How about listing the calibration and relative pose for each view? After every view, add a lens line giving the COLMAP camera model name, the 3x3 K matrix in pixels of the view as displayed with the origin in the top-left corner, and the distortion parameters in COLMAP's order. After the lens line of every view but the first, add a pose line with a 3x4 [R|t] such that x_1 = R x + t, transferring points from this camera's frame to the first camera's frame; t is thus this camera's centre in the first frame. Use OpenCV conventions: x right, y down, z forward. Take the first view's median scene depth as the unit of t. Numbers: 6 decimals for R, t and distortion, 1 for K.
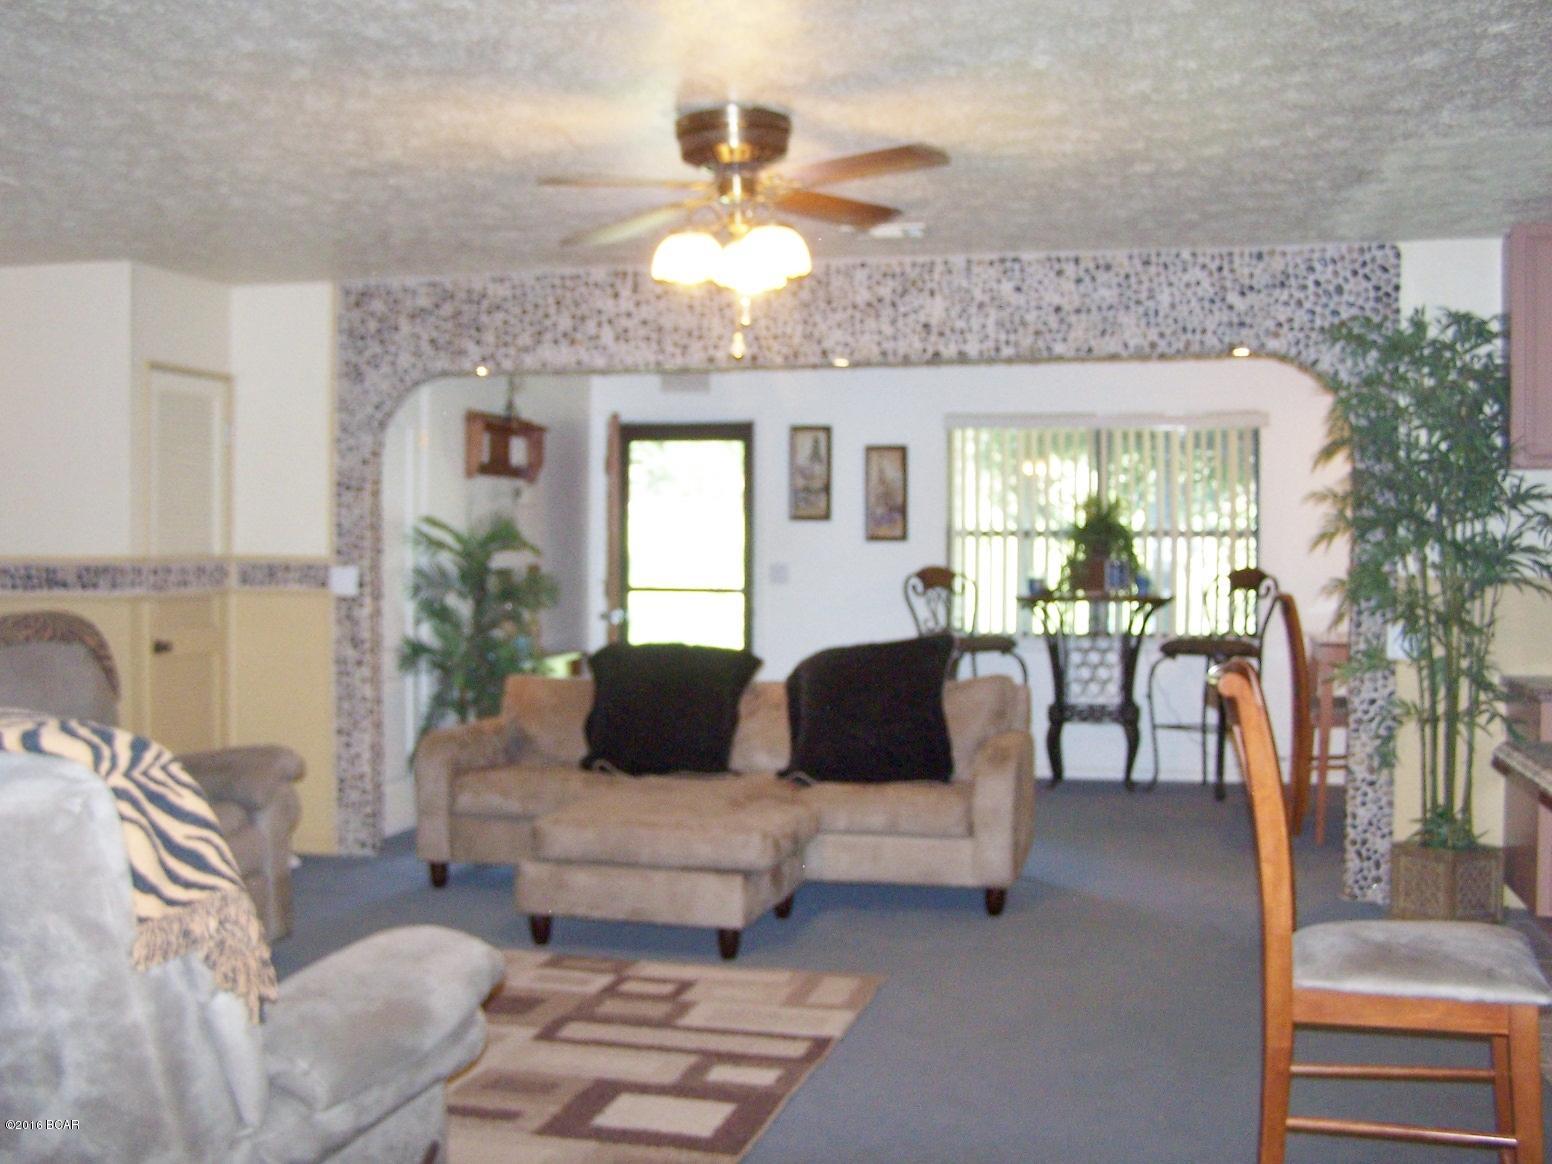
lens RADIAL K [[1806.6, 0, 772.3], [0, 1806.6, 589.5], [0, 0, 1]] dist [-0.117795, 0.000000]
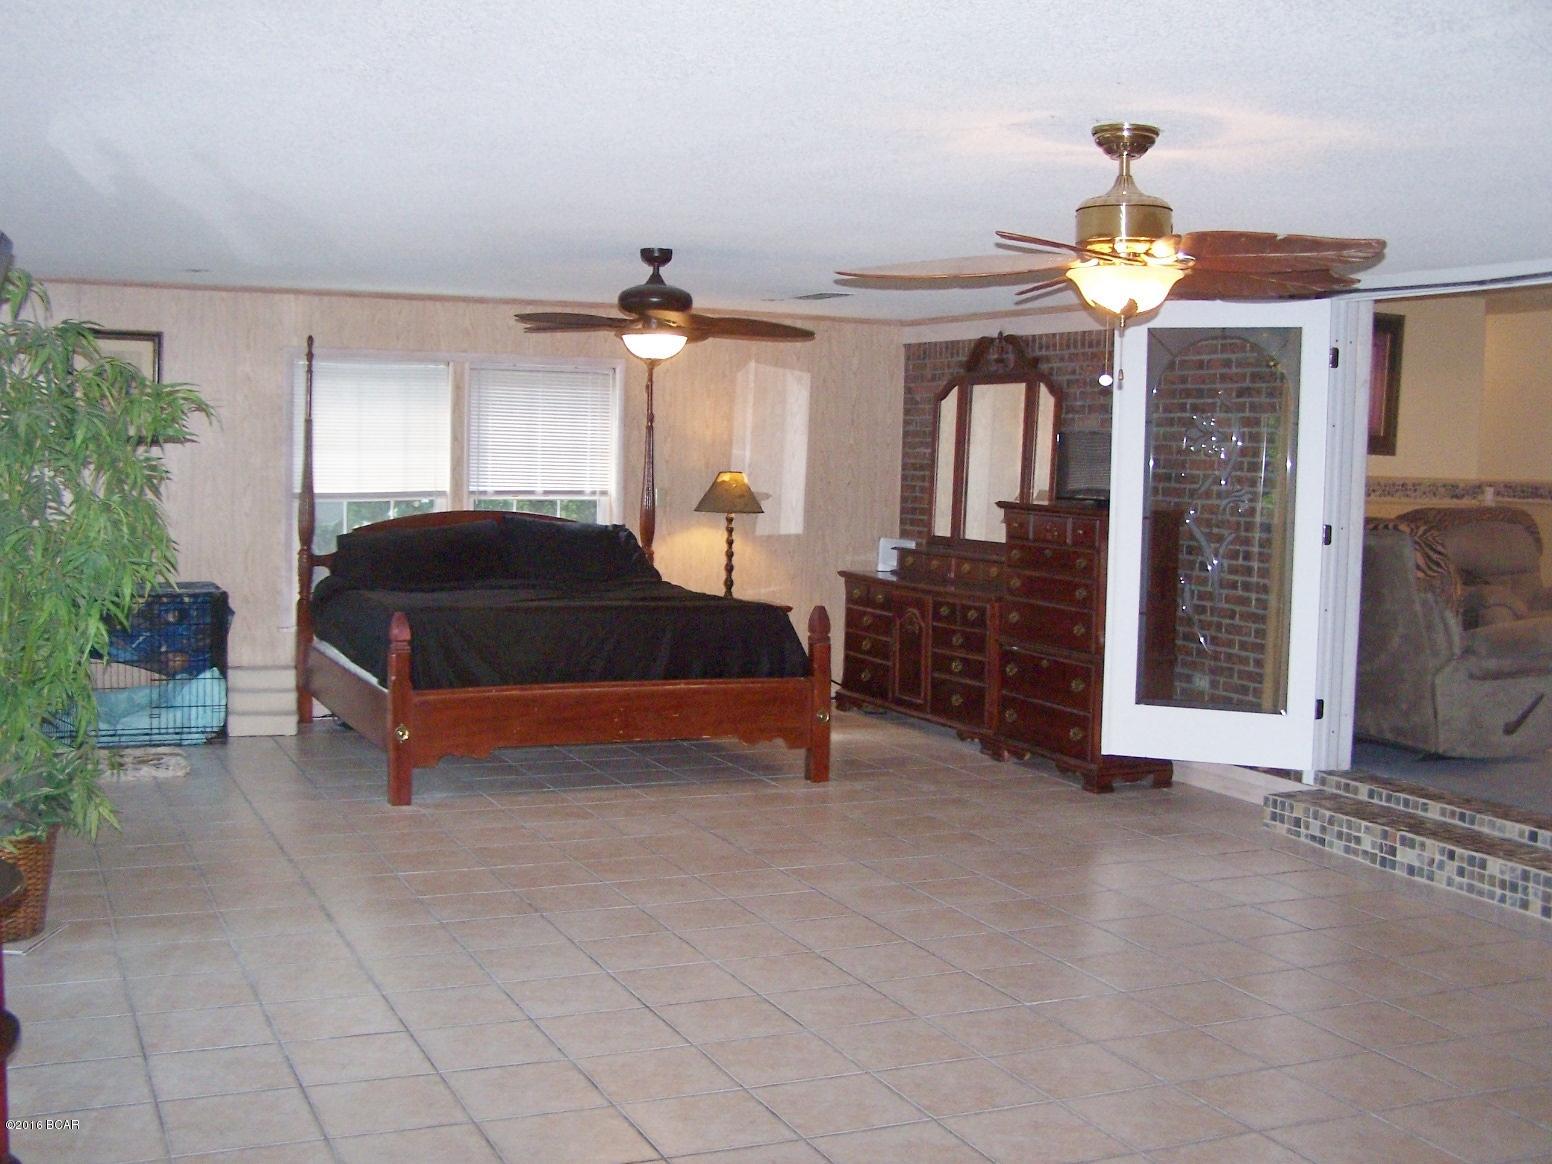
lens RADIAL K [[1806.6, 0, 775.1], [0, 1806.6, 583.3], [0, 0, 1]] dist [-0.117795, 0.000000]
pose [[0.614261, 0.073703, -0.785653, 0.501814], [-0.045650, 0.997280, 0.057864, 0.015864], [0.787781, 0.000321, 0.615955, -0.667741]]
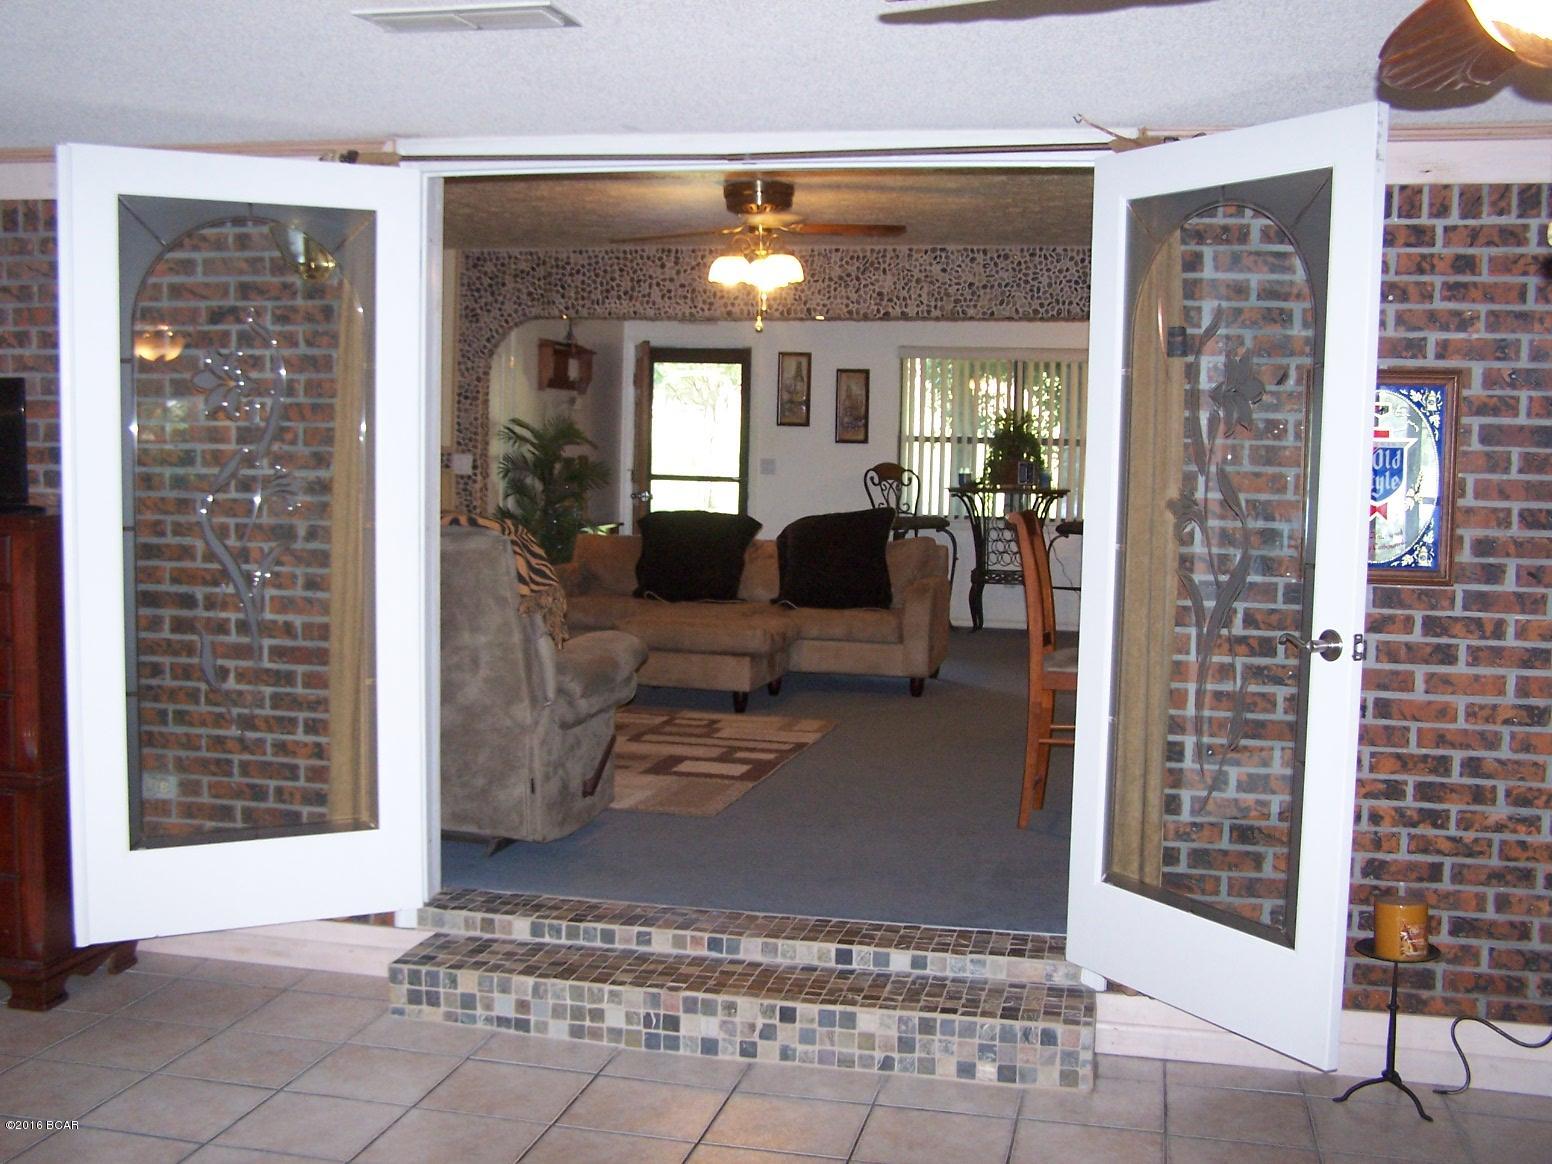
lens RADIAL K [[1806.6, 0, 779.7], [0, 1806.6, 570.1], [0, 0, 1]] dist [-0.117795, 0.000000]
pose [[0.999625, 0.018504, 0.020181, -0.019252], [-0.019377, 0.998846, 0.043952, 0.012137], [-0.019344, -0.044327, 0.998830, -0.437209]]
